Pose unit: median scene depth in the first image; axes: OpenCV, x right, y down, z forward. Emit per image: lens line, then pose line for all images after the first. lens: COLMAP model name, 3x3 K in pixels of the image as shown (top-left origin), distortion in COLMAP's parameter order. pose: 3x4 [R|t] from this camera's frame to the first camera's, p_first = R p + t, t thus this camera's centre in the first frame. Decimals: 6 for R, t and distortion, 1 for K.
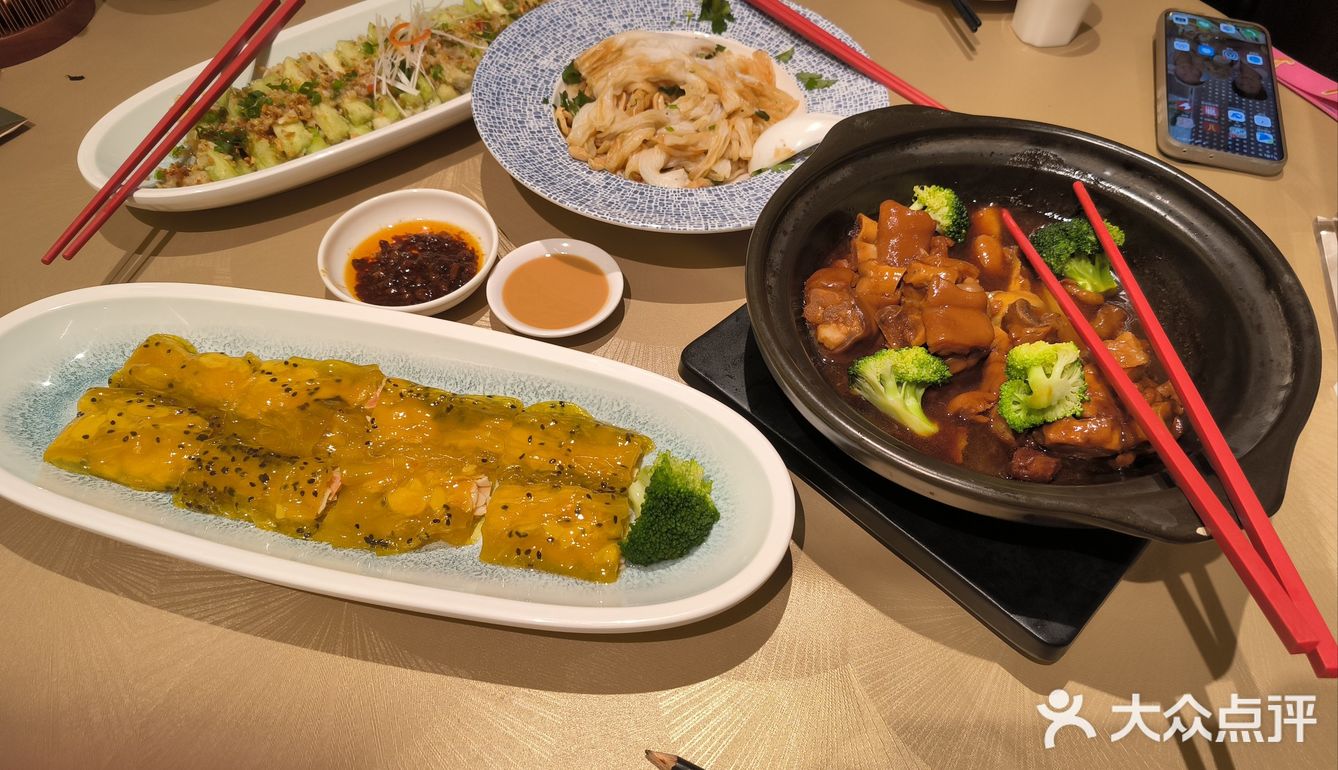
lens RADIAL K [[870.1, 0, 669.0], [0, 870.1, 385.0], [0, 0, 1]] dist [0.000852, -0.005699]
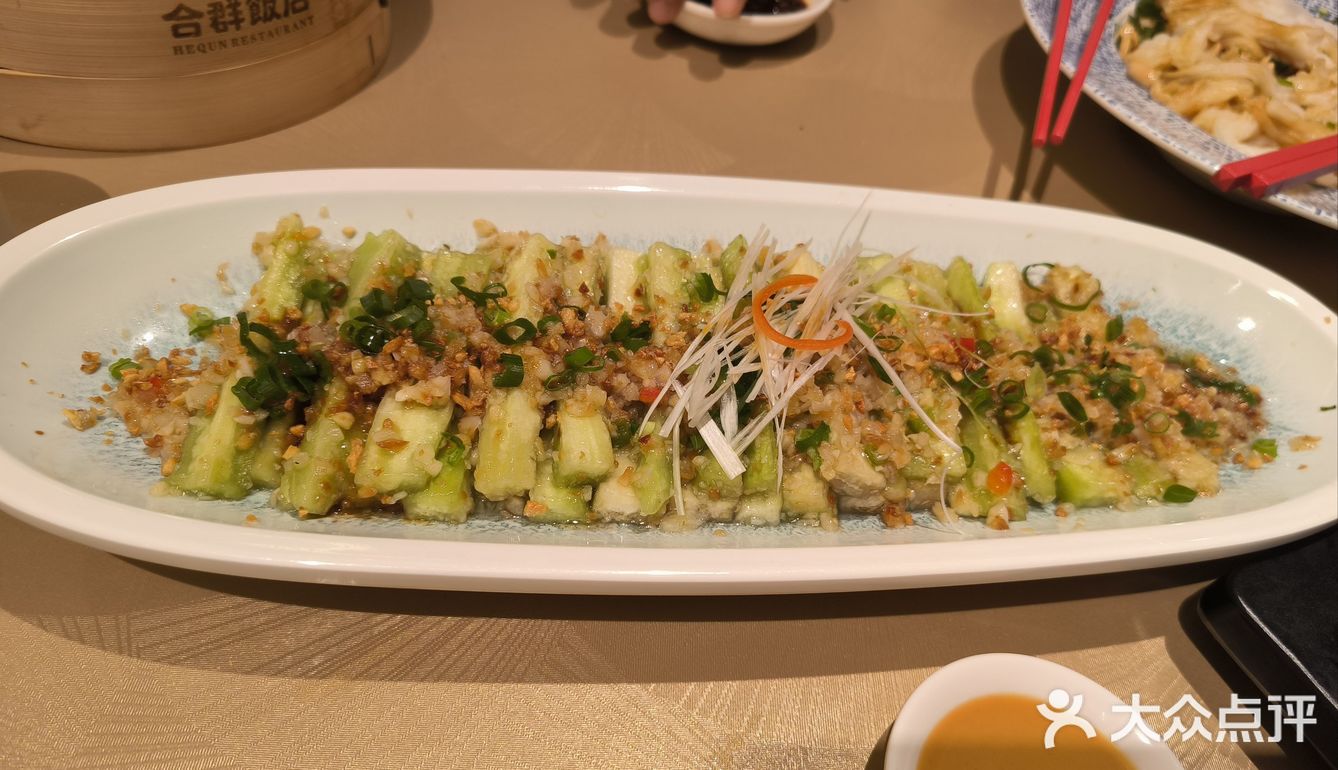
lens RADIAL K [[870.1, 0, 669.0], [0, 870.1, 385.0], [0, 0, 1]] dist [0.000852, -0.005699]
pose [[0.819596, 0.491546, -0.294354, -0.221925], [-0.515946, 0.856599, -0.006148, -0.354555], [0.249121, 0.156909, 0.955677, 0.624254]]
